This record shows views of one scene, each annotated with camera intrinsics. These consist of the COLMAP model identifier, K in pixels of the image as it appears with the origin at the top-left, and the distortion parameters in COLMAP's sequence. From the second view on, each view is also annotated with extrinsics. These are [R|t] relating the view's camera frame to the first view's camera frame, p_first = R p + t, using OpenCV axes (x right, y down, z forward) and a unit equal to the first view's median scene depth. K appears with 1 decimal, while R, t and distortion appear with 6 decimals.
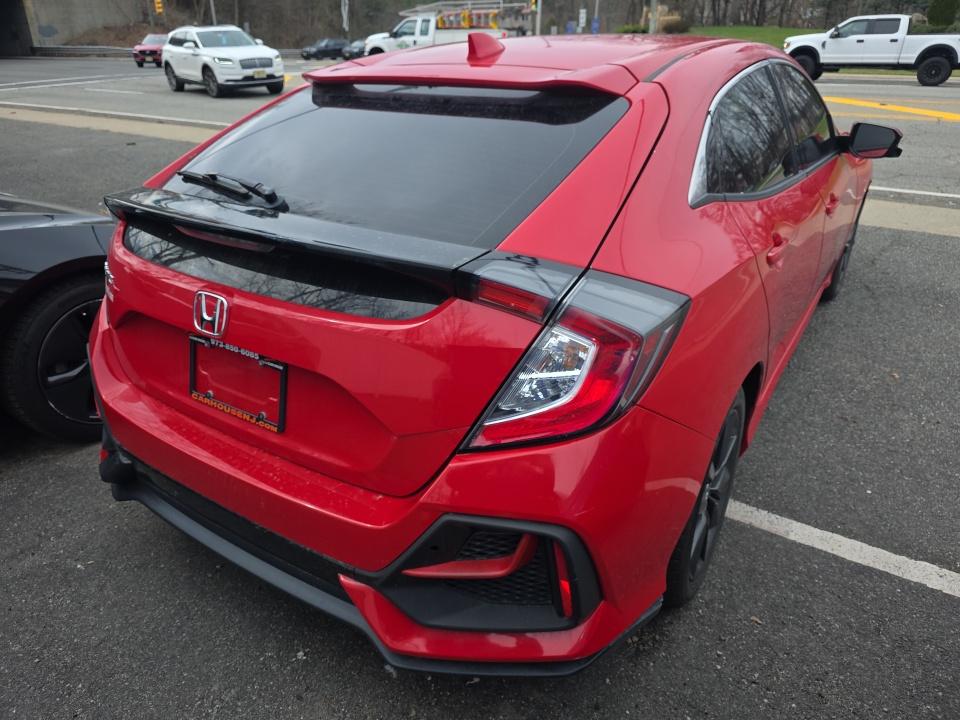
lens RADIAL K [[648.1, 0, 480.0], [0, 648.1, 360.0], [0, 0, 1]] dist [-0.002662, -0.000494]
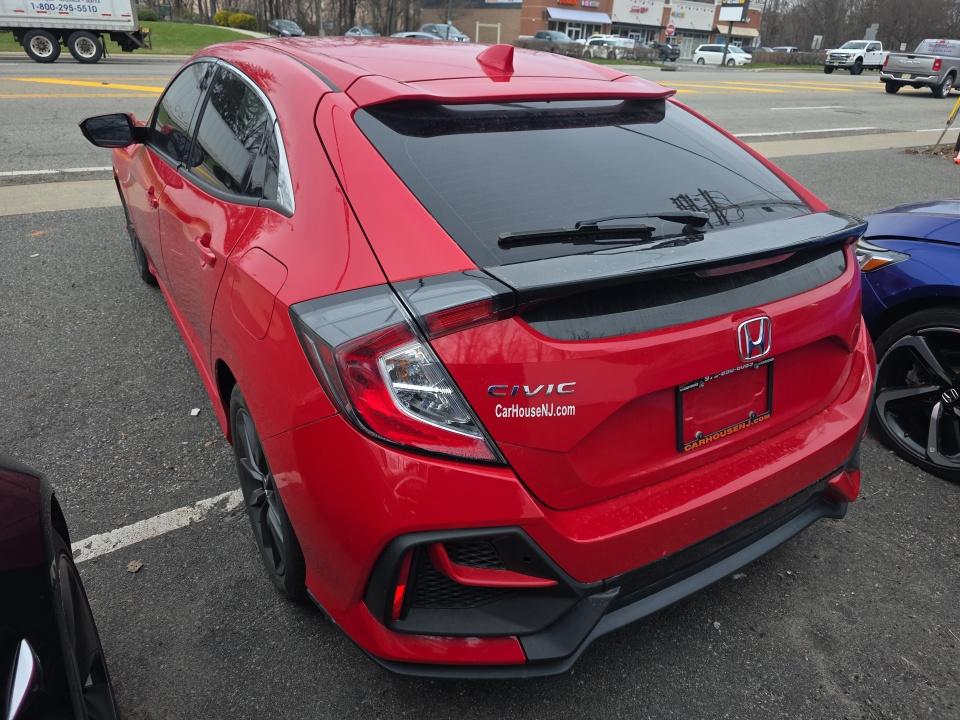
lens RADIAL K [[626.3, 0, 480.8], [0, 626.3, 379.2], [0, 0, 1]] dist [0.146571, -0.136739]
pose [[0.409165, -0.402491, 0.818892, -1.266656], [0.356223, 0.896700, 0.262745, -0.379925], [-0.840053, 0.184202, 0.510275, 0.754254]]
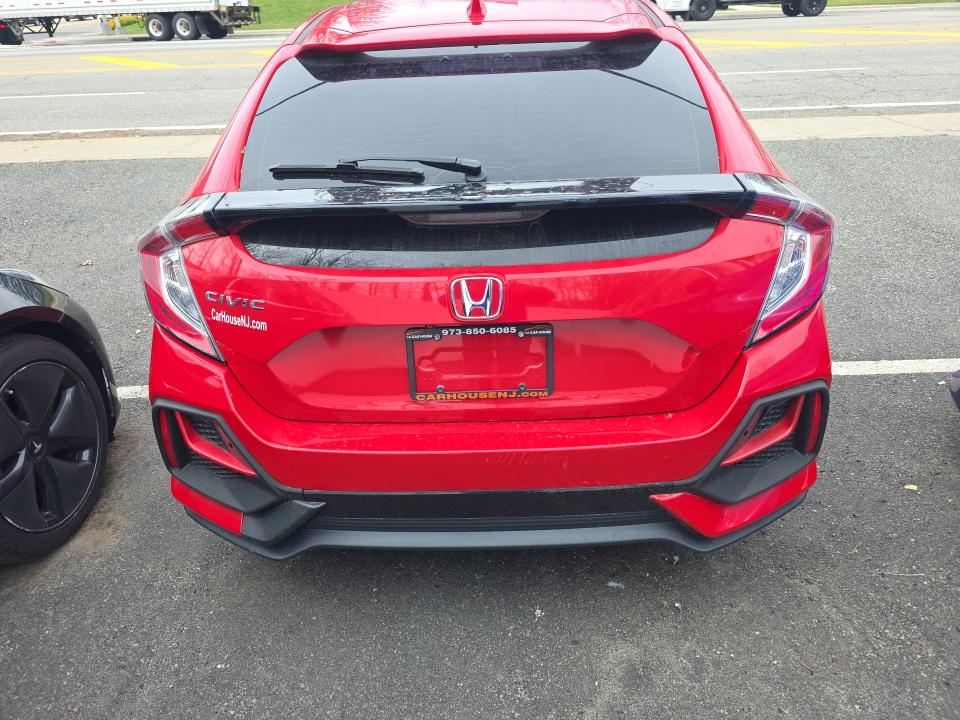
lens RADIAL K [[640.3, 0, 460.7], [0, 640.3, 356.8], [0, 0, 1]] dist [0.031693, -0.002461]
pose [[0.848900, -0.286295, 0.444302, -0.776768], [0.265116, 0.957845, 0.110665, -0.087087], [-0.457255, 0.023848, 0.889016, 0.147571]]
